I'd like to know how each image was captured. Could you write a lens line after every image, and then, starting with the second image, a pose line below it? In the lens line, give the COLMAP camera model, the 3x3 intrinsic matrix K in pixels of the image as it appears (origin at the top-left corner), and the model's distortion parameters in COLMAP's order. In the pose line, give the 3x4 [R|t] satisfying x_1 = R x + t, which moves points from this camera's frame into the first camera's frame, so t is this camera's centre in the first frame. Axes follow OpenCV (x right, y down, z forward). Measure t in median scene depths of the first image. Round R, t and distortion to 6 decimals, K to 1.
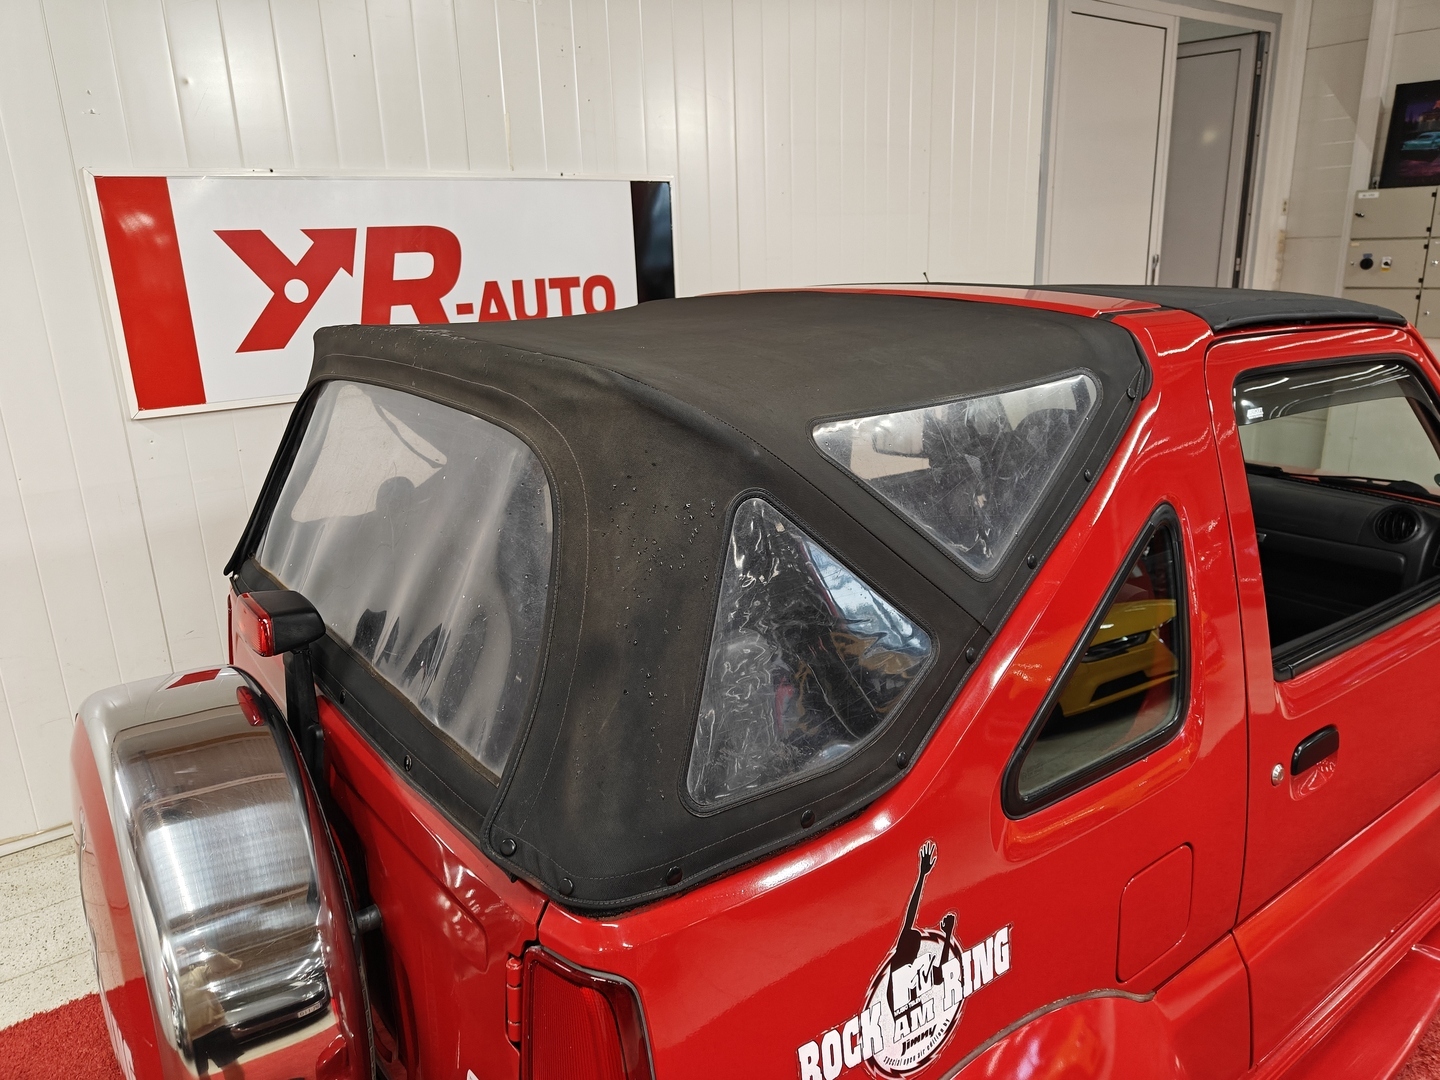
lens RADIAL K [[1012.3, 0, 711.5], [0, 1012.3, 544.7], [0, 0, 1]] dist [0.020120, -0.010636]
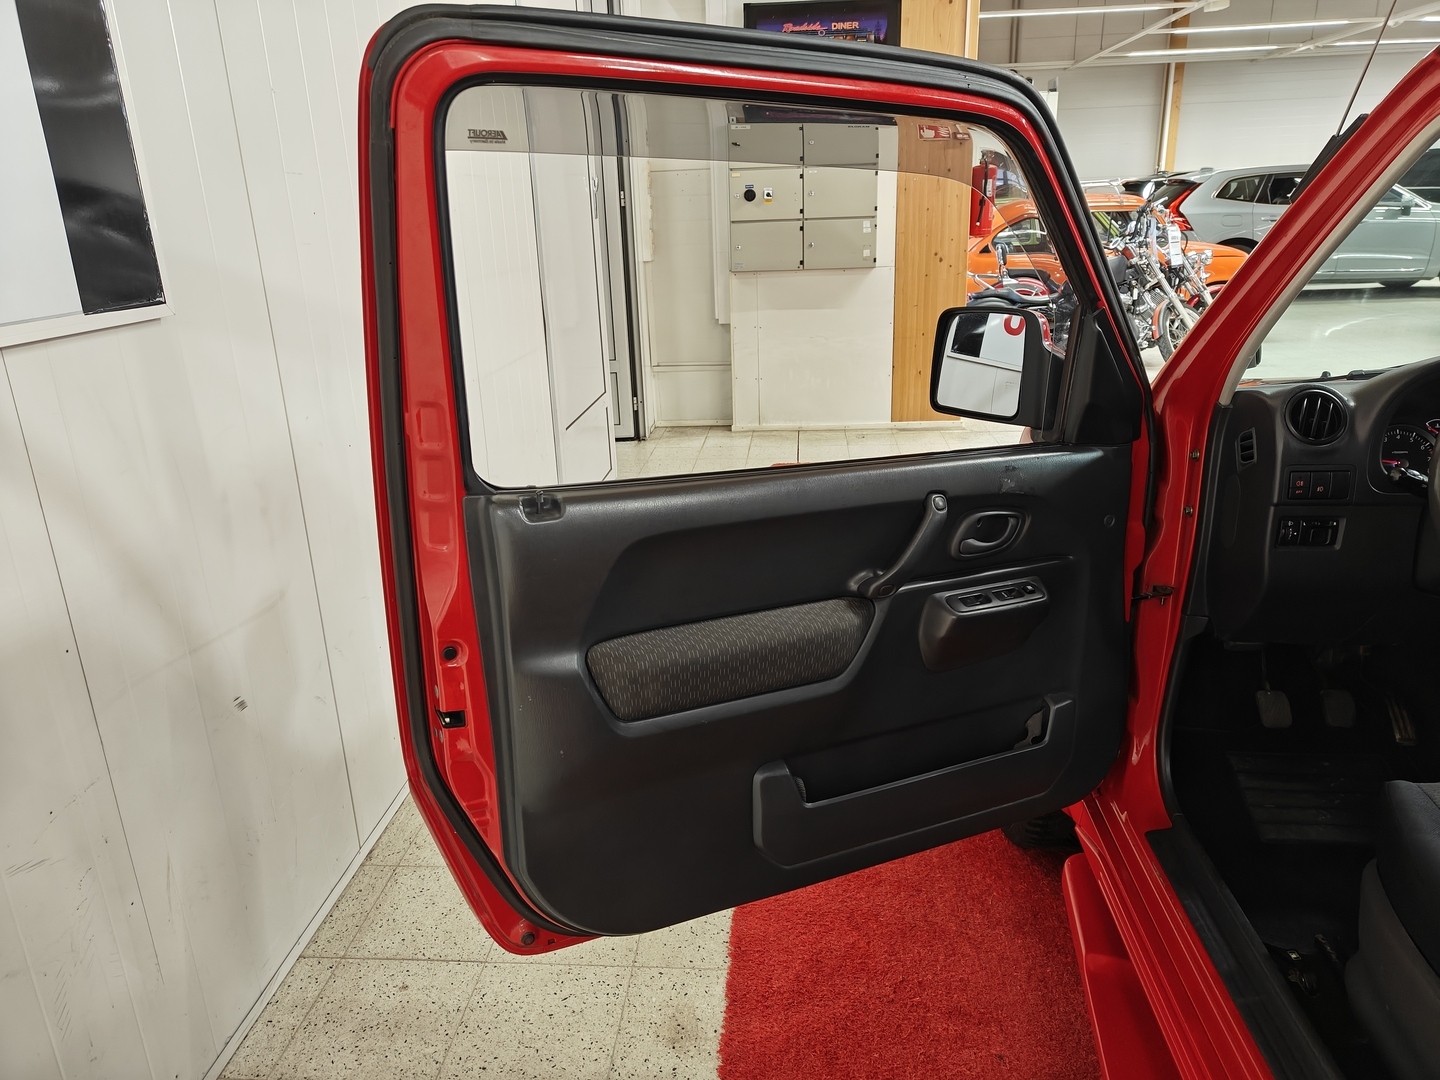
lens RADIAL K [[1012.3, 0, 718.1], [0, 1012.3, 537.4], [0, 0, 1]] dist [0.020120, -0.010636]
pose [[0.667542, -0.221478, 0.710869, -0.250508], [0.219752, 0.970810, 0.096108, -0.128712], [-0.711405, 0.092059, 0.696727, 0.799484]]
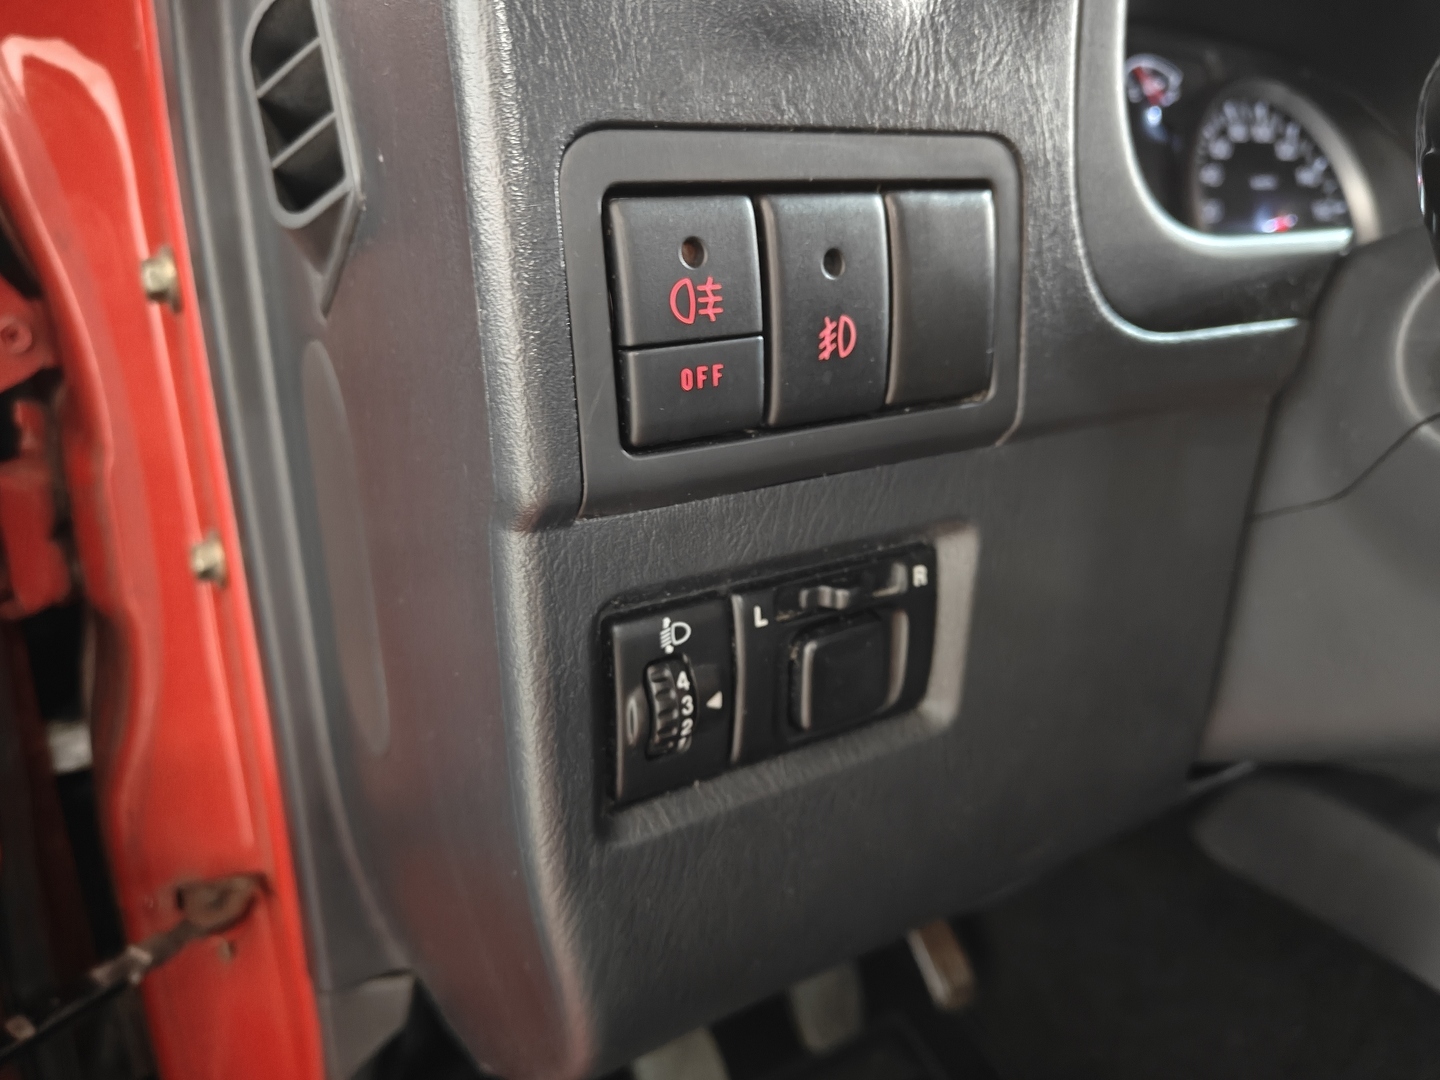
lens RADIAL K [[1012.3, 0, 722.2], [0, 1012.3, 532.2], [0, 0, 1]] dist [0.020120, -0.010636]
pose [[0.090292, -0.305387, 0.947938, 0.169496], [0.277894, 0.921746, 0.270479, -0.058956], [-0.956359, 0.239004, 0.168092, 0.913820]]
